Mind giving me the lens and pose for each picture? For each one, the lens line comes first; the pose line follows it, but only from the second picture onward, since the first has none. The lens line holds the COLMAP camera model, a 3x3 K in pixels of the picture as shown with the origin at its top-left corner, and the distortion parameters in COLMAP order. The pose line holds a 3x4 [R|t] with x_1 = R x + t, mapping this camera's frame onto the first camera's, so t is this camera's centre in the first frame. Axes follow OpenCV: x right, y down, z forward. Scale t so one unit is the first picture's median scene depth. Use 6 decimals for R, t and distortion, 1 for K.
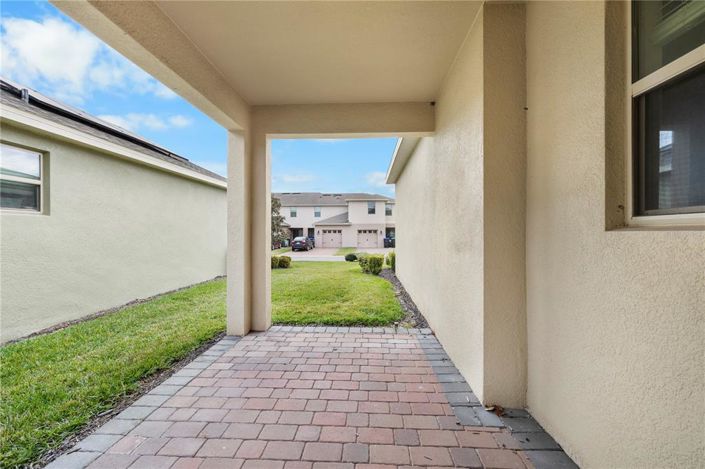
lens RADIAL K [[303.7, 0, 357.0], [0, 303.7, 228.2], [0, 0, 1]] dist [-0.000238, 0.000104]
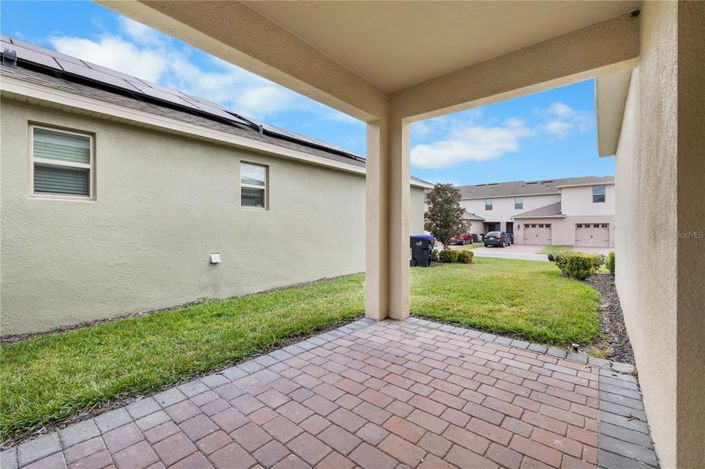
lens RADIAL K [[303.7, 0, 357.0], [0, 303.7, 228.2], [0, 0, 1]] dist [-0.000238, 0.000104]
pose [[0.789179, 0.001130, -0.614163, 0.177929], [0.006097, 0.999935, 0.009675, 0.028547], [0.614134, -0.011379, 0.789120, 0.133882]]
